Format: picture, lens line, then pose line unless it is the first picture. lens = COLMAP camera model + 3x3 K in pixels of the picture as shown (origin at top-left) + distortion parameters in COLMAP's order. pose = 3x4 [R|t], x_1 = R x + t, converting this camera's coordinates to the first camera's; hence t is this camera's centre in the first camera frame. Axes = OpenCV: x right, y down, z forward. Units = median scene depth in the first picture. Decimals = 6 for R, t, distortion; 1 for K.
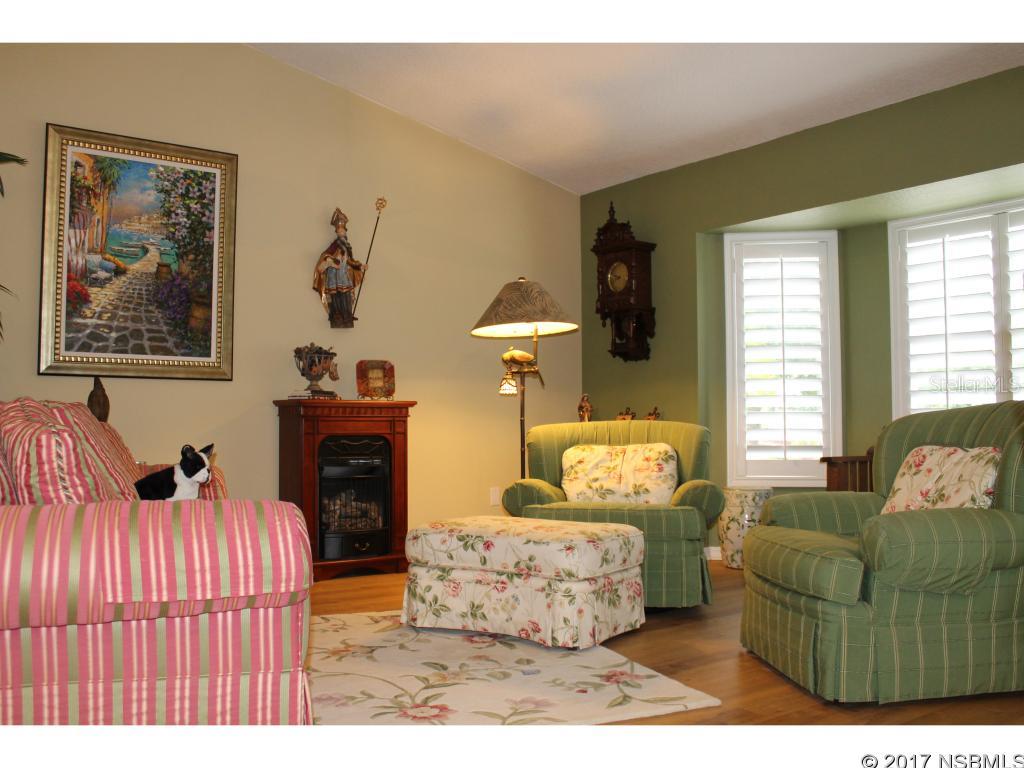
lens RADIAL K [[934.9, 0, 512.0], [0, 934.9, 384.0], [0, 0, 1]] dist [-0.166550, 0.182749]
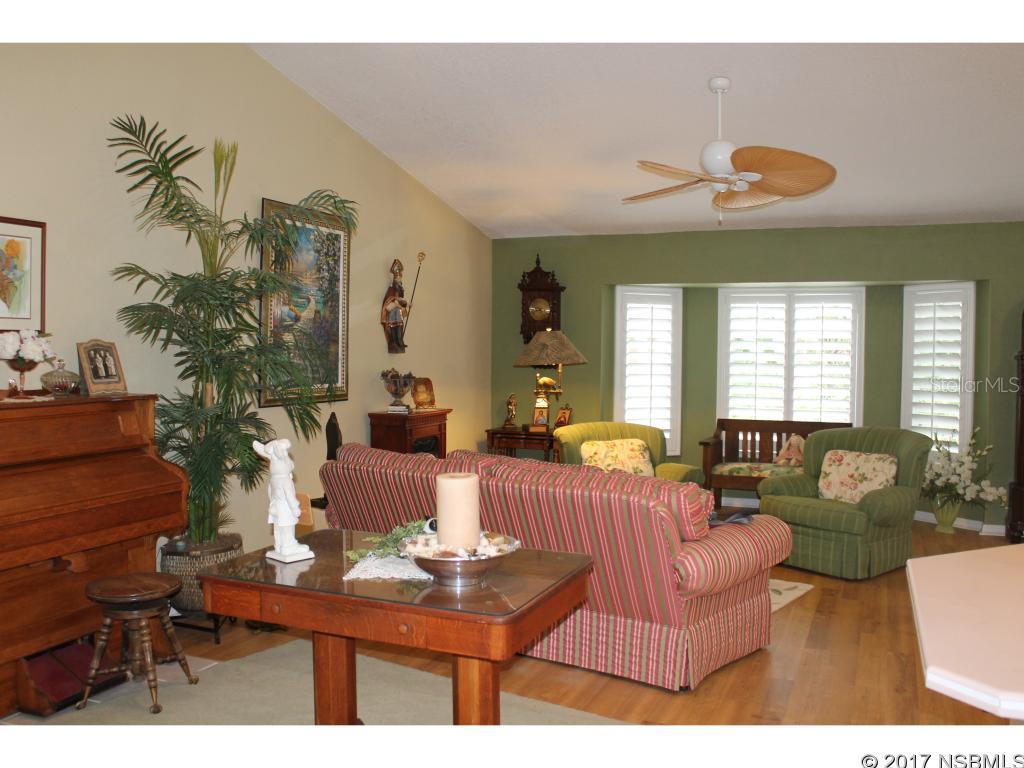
lens RADIAL K [[934.9, 0, 512.0], [0, 934.9, 384.0], [0, 0, 1]] dist [-0.166550, 0.182749]
pose [[0.857864, -0.008987, 0.513799, -0.801036], [-0.035762, 0.996379, 0.077138, -0.138452], [-0.512631, -0.084548, 0.854436, -0.221202]]
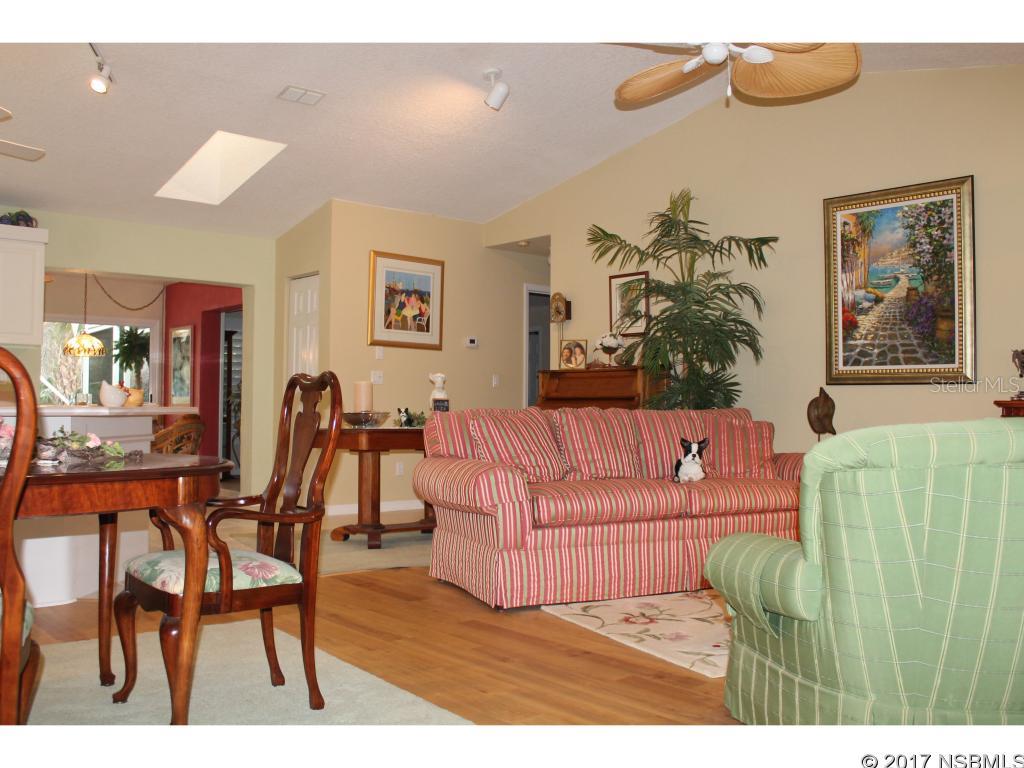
lens RADIAL K [[934.9, 0, 512.0], [0, 934.9, 384.0], [0, 0, 1]] dist [-0.166550, 0.182749]
pose [[0.093306, -0.016325, -0.995504, 0.748697], [0.041292, 0.999069, -0.012514, -0.012762], [0.994781, -0.039939, 0.093893, 0.363328]]
